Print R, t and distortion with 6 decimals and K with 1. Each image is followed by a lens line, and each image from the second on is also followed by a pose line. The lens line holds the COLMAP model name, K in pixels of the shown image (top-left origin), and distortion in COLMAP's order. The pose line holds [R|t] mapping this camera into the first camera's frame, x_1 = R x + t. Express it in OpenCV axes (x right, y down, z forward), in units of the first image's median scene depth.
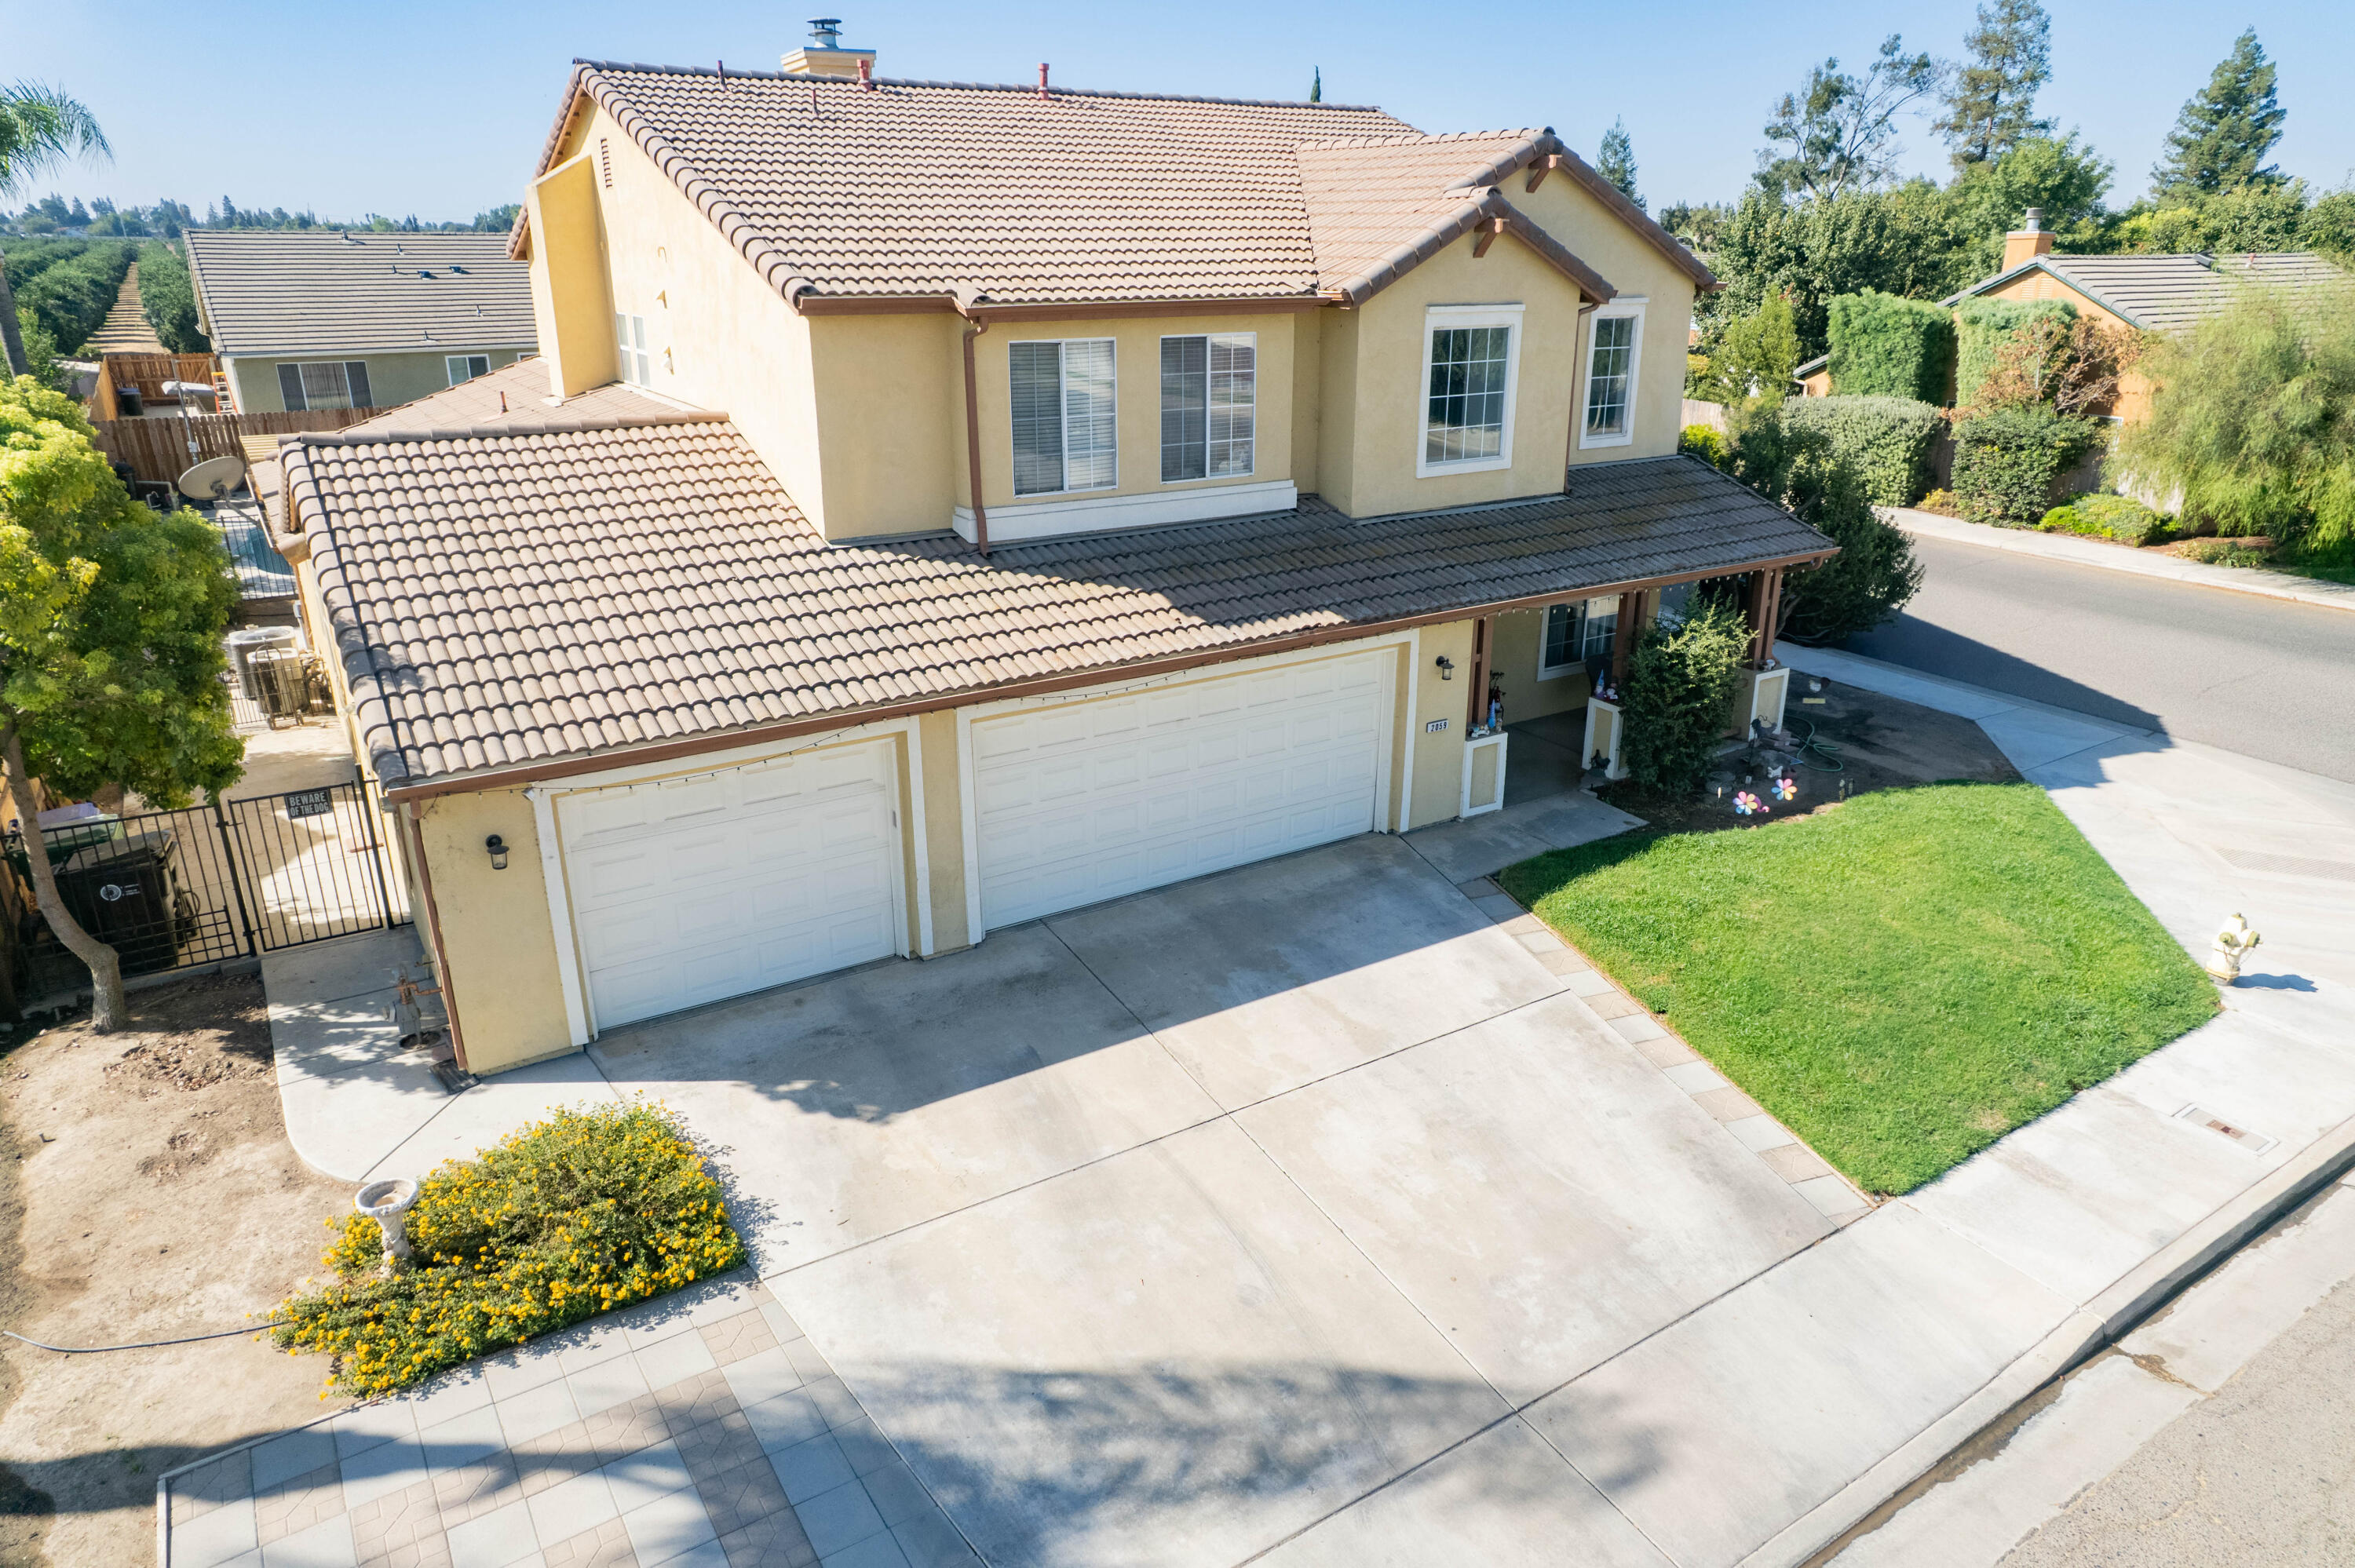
lens RADIAL K [[1425.6, 0, 1177.5], [0, 1425.6, 784.0], [0, 0, 1]] dist [-0.002046, -0.000281]
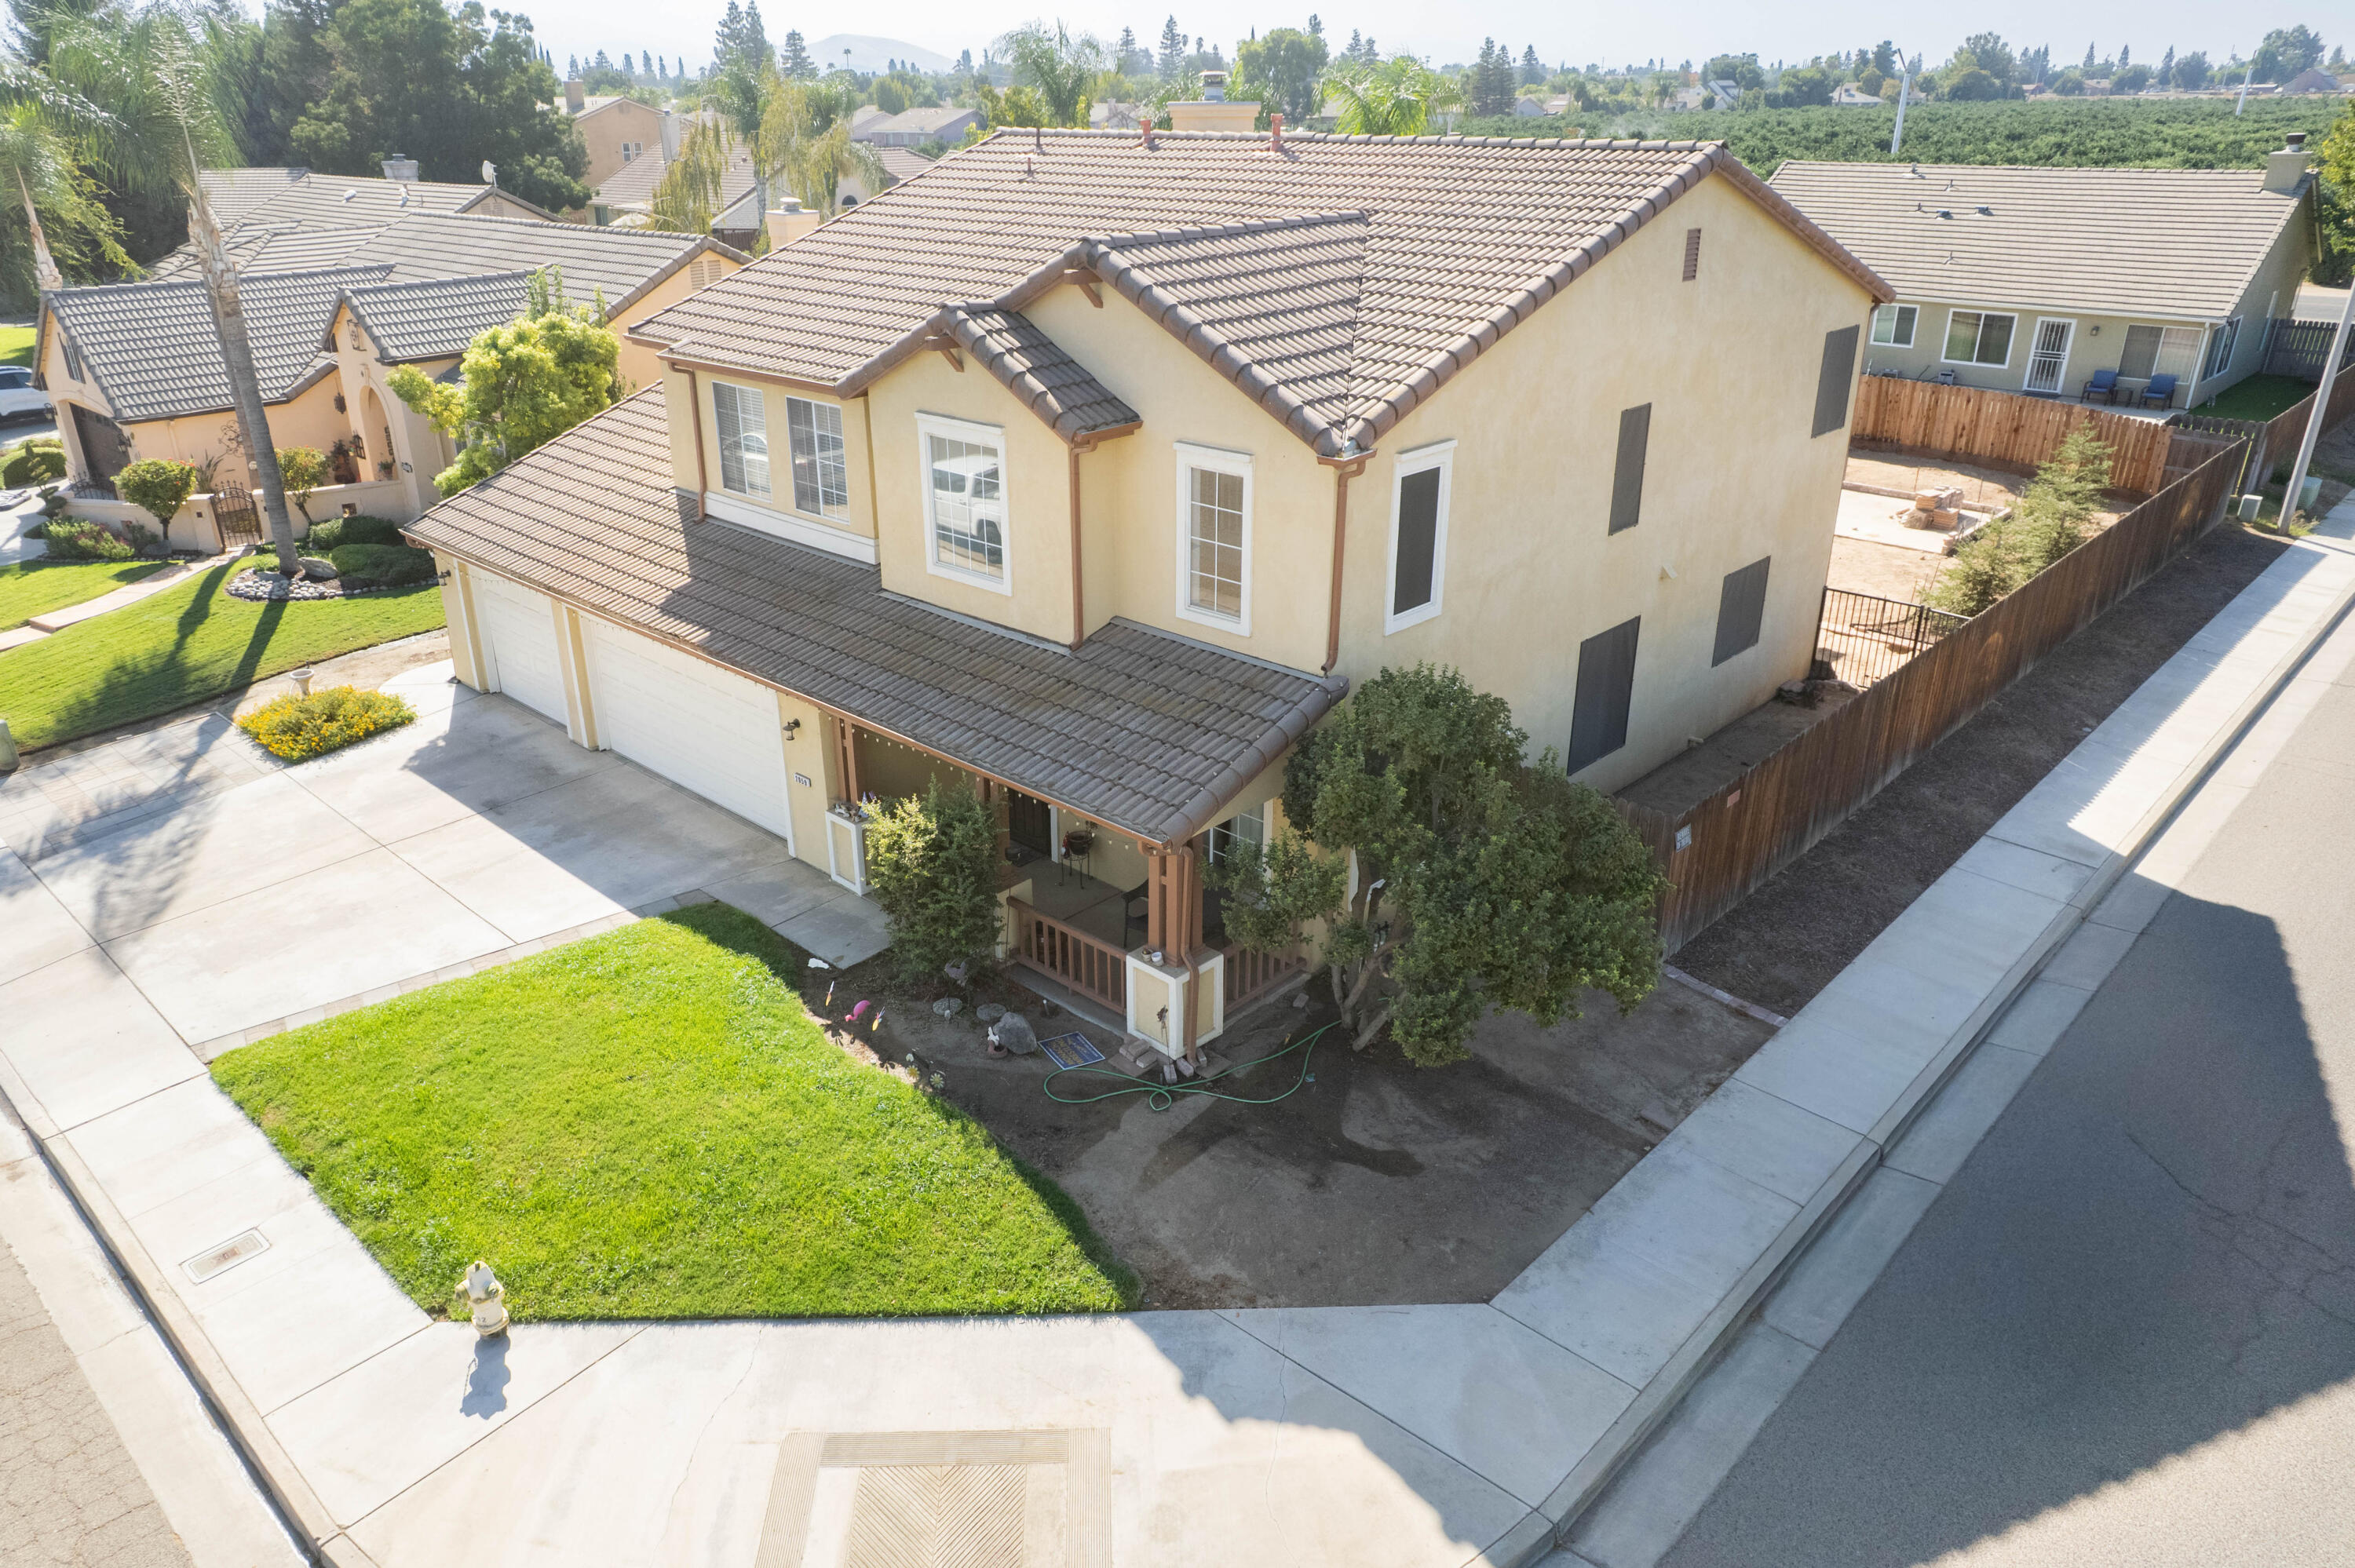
lens RADIAL K [[1589.7, 0, 1177.5], [0, 1589.7, 784.0], [0, 0, 1]] dist [-0.000464, 0.003262]
pose [[0.244509, 0.389699, -0.887891, 1.461950], [-0.334209, 0.893445, 0.300101, -0.546798], [0.910230, 0.223364, 0.348696, 0.908920]]
